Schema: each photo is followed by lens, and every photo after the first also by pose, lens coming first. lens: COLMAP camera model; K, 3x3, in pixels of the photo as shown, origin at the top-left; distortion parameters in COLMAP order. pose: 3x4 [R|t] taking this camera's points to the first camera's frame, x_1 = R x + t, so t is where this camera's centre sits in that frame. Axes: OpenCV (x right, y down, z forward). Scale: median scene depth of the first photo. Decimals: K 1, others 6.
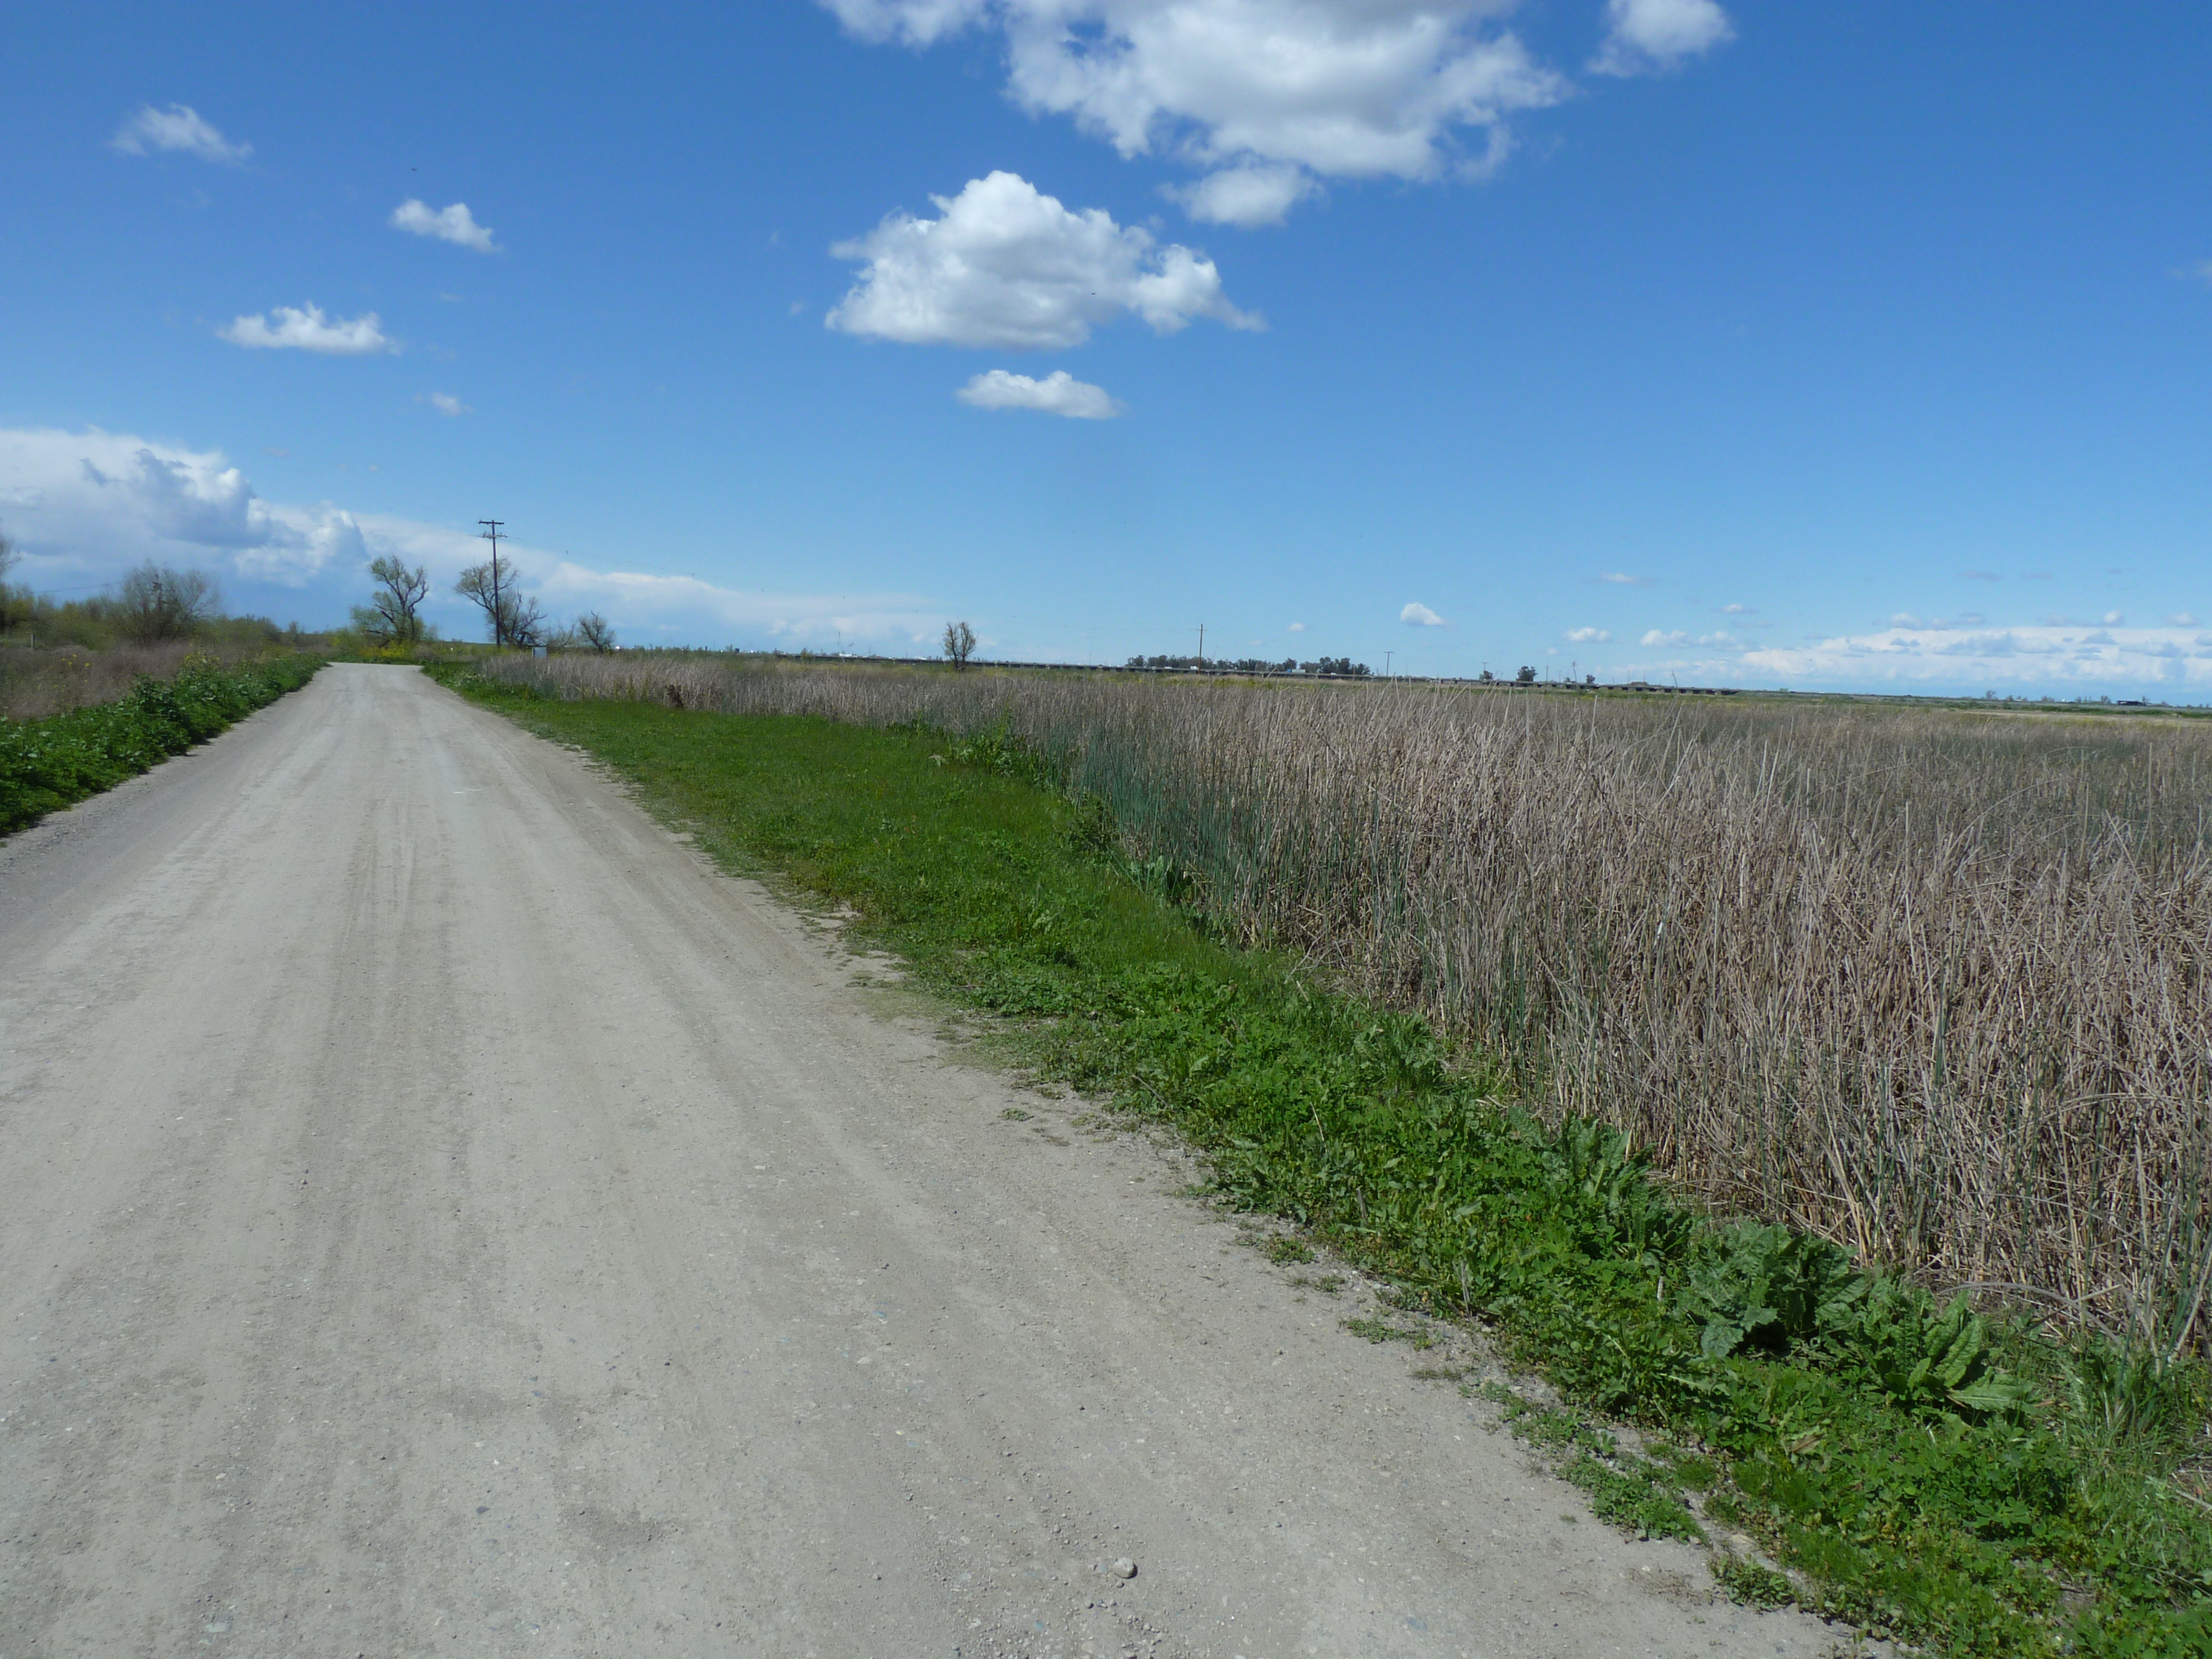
lens RADIAL K [[1693.1, 0, 1105.2], [0, 1693.1, 811.8], [0, 0, 1]] dist [-0.039275, 0.007997]
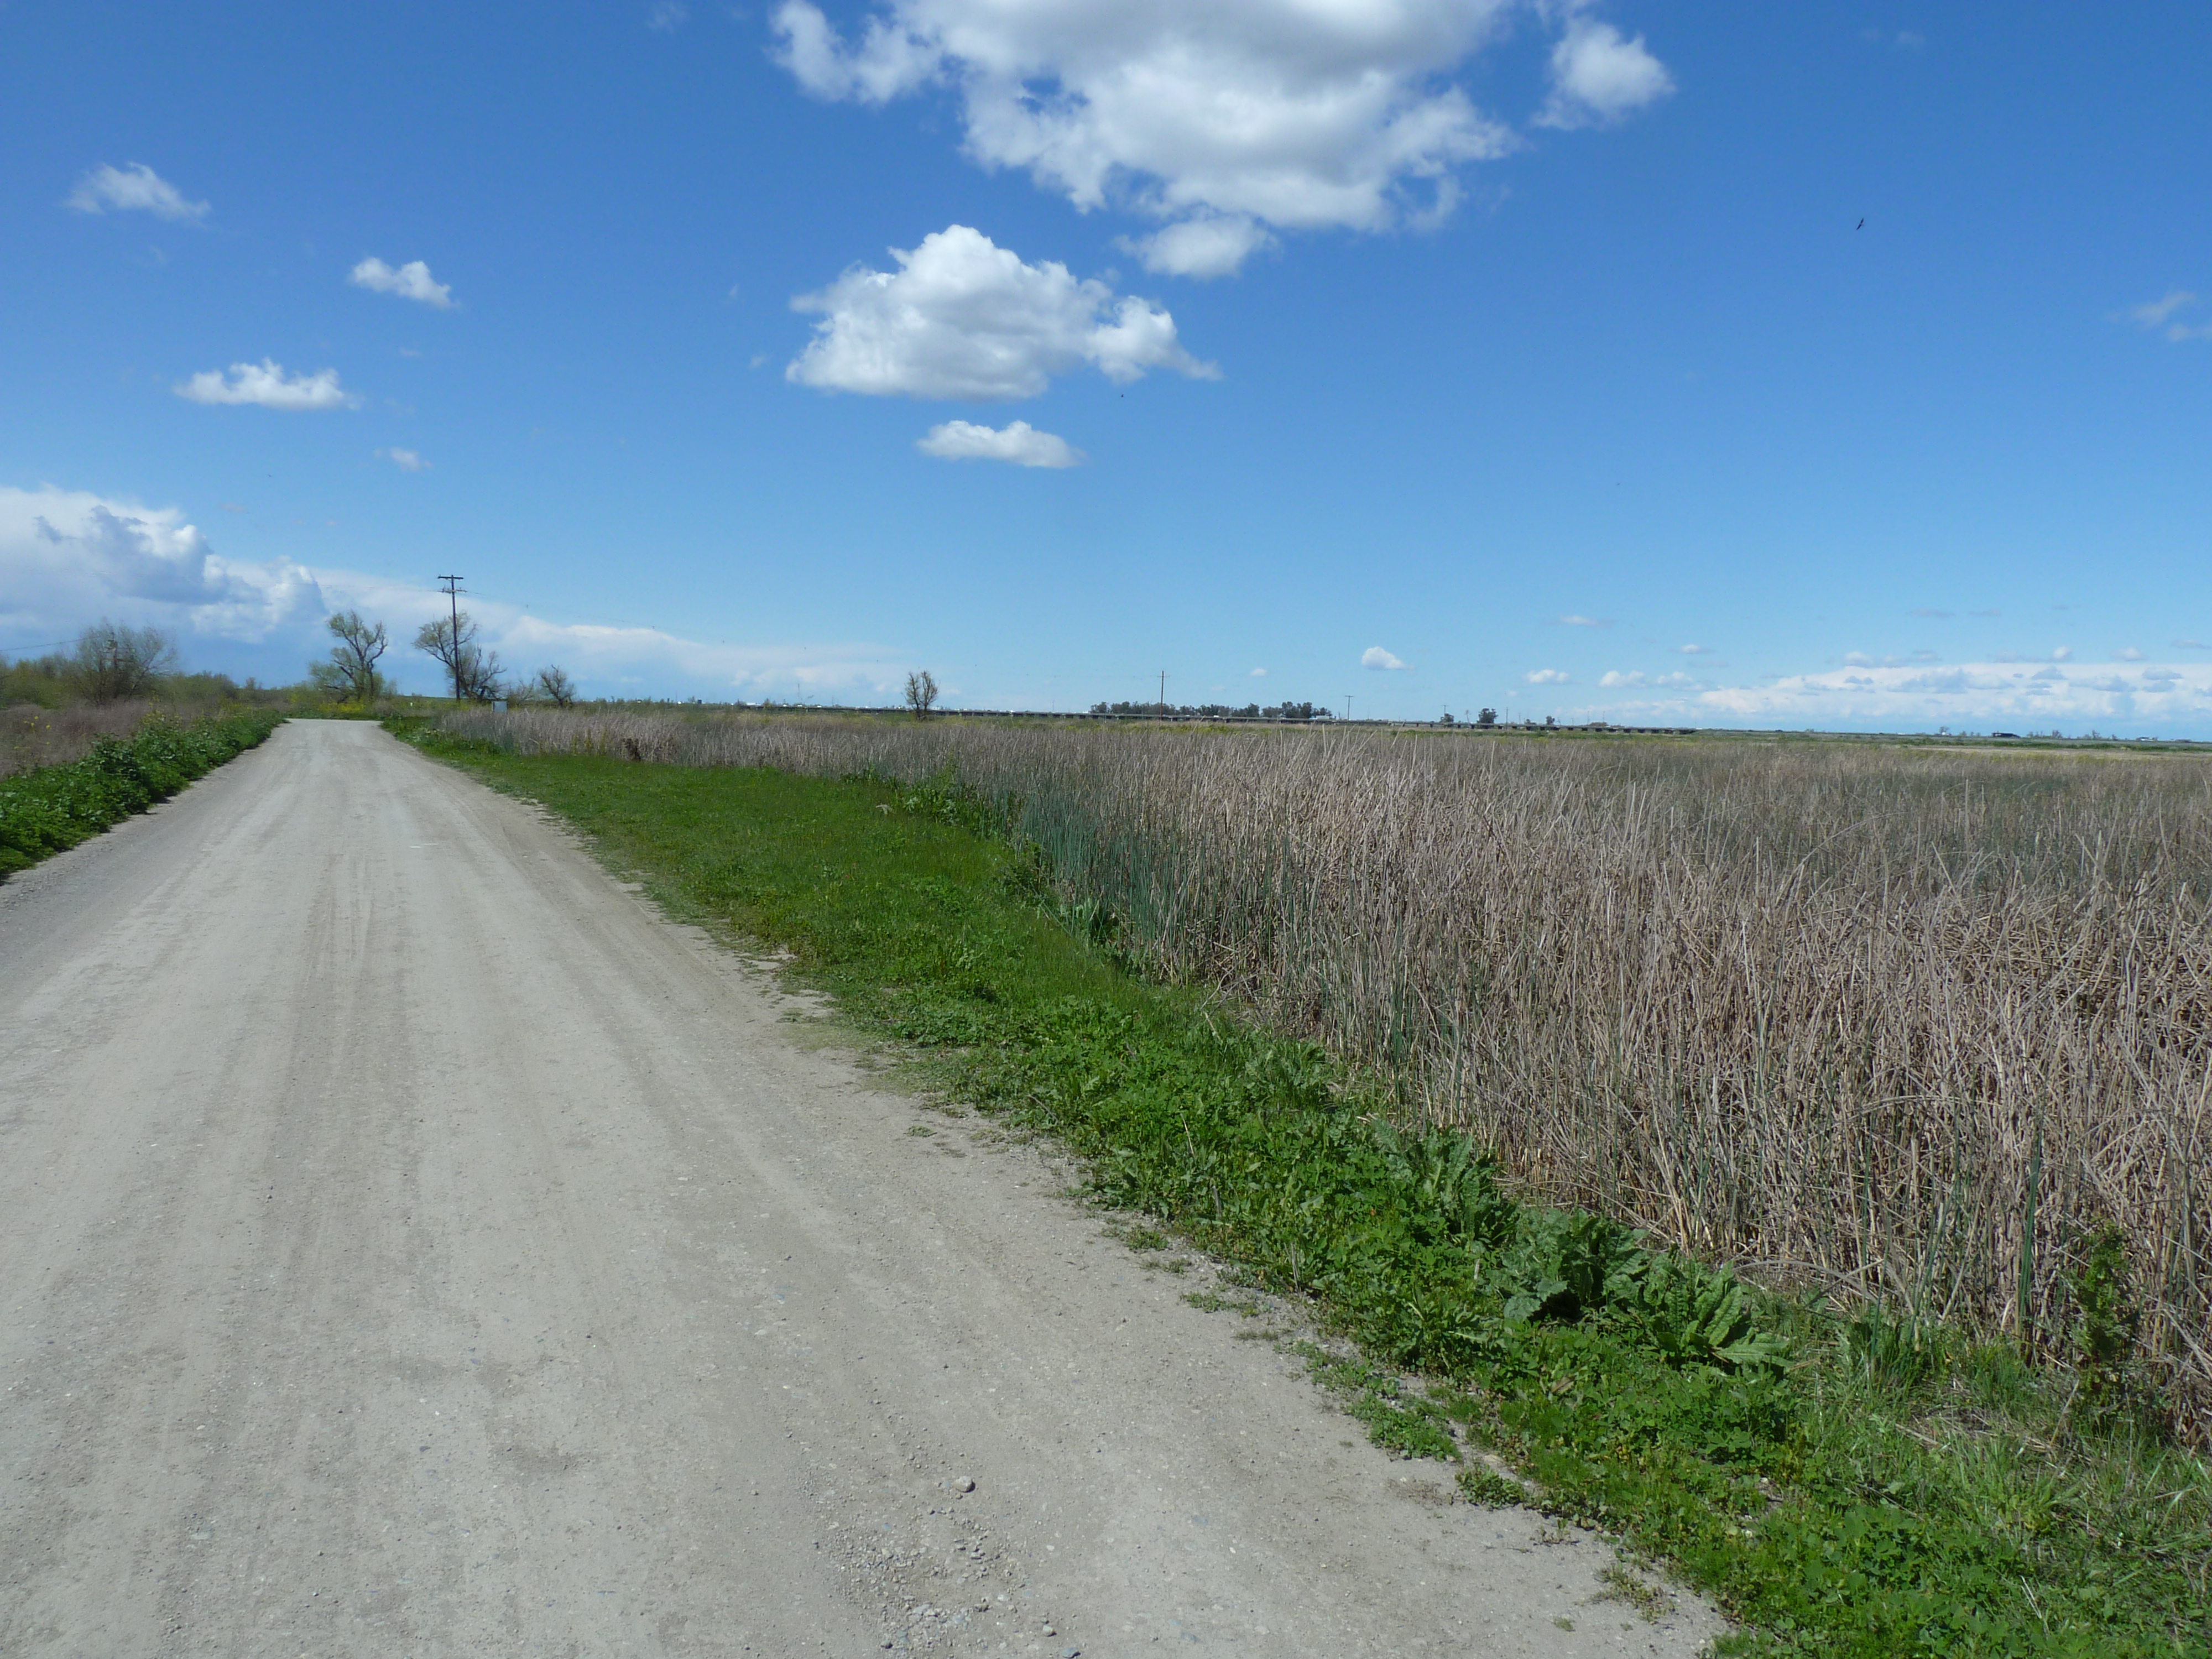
lens RADIAL K [[1693.1, 0, 1105.5], [0, 1693.1, 808.3], [0, 0, 1]] dist [-0.039275, 0.007997]
pose [[0.999696, -0.012776, 0.021104, 0.001167], [0.013396, 0.999476, -0.029474, 0.000071], [-0.020716, 0.029748, 0.999343, -0.002674]]
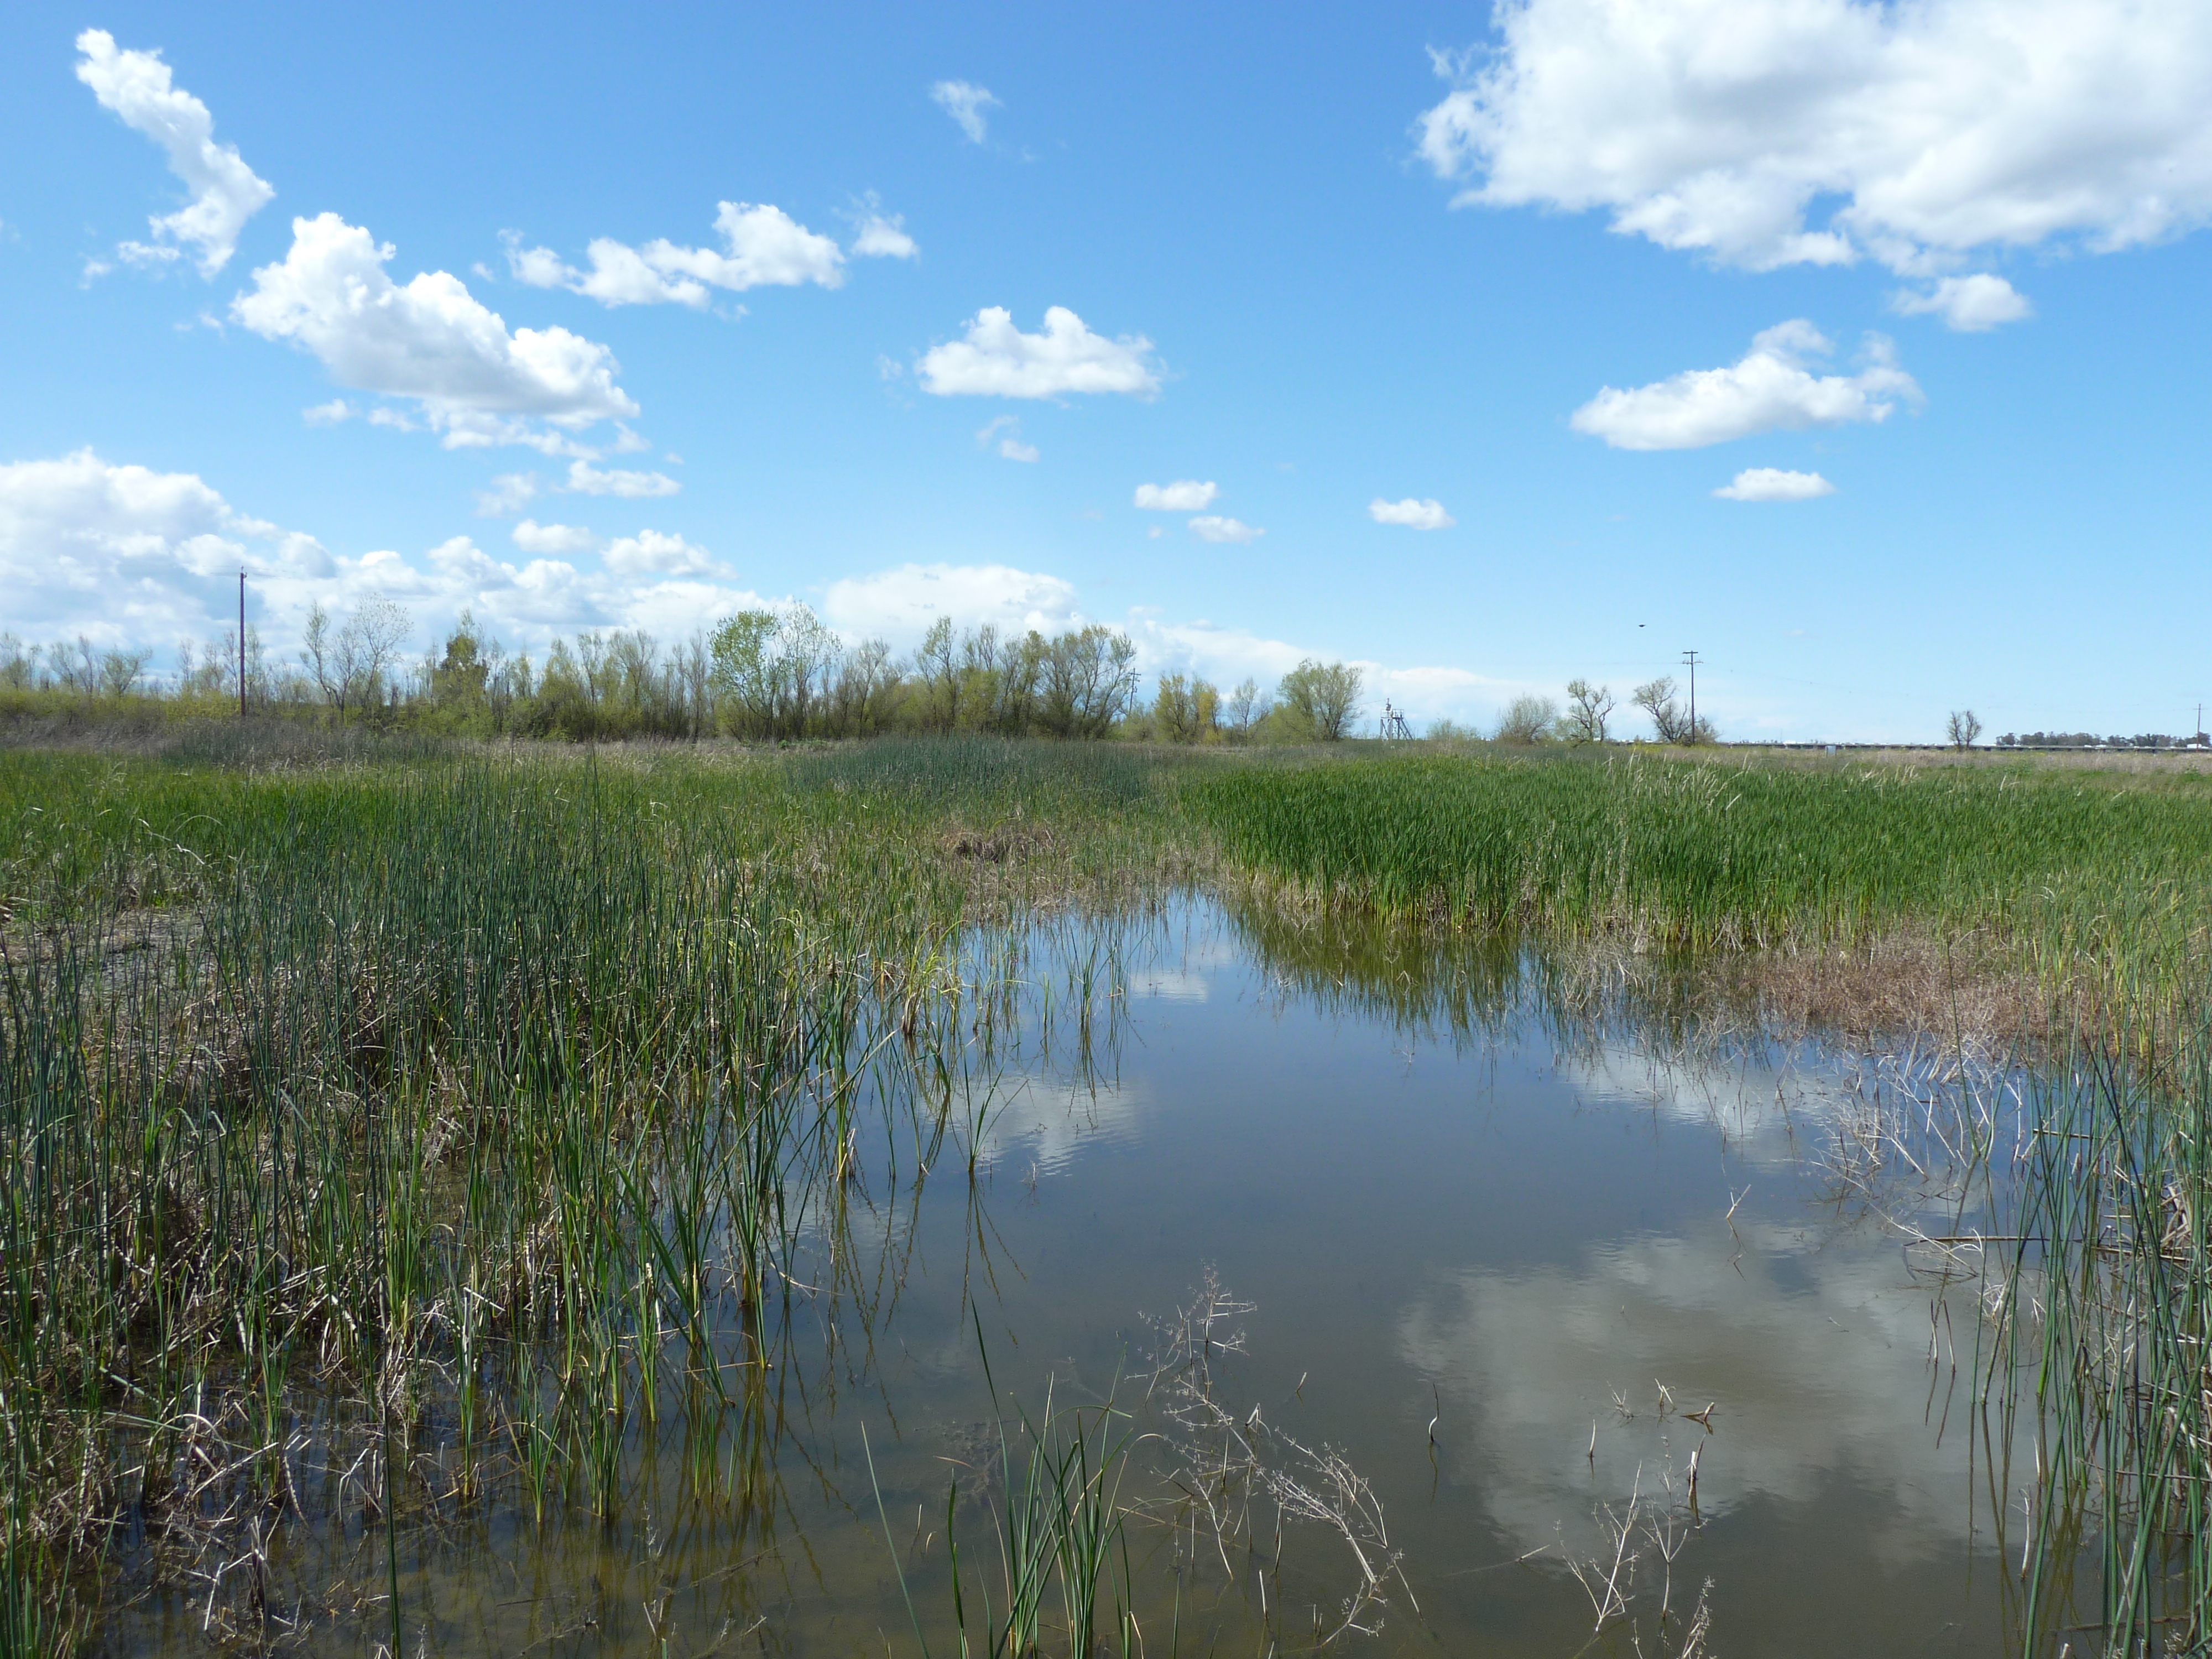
lens RADIAL K [[1551.8, 0, 1103.3], [0, 1551.8, 819.8], [0, 0, 1]] dist [-0.005932, -0.000667]
pose [[0.908902, -0.006405, -0.416960, -0.340293], [-0.011646, 0.999102, -0.040734, 0.027686], [0.416846, 0.041879, 0.908012, -0.435415]]
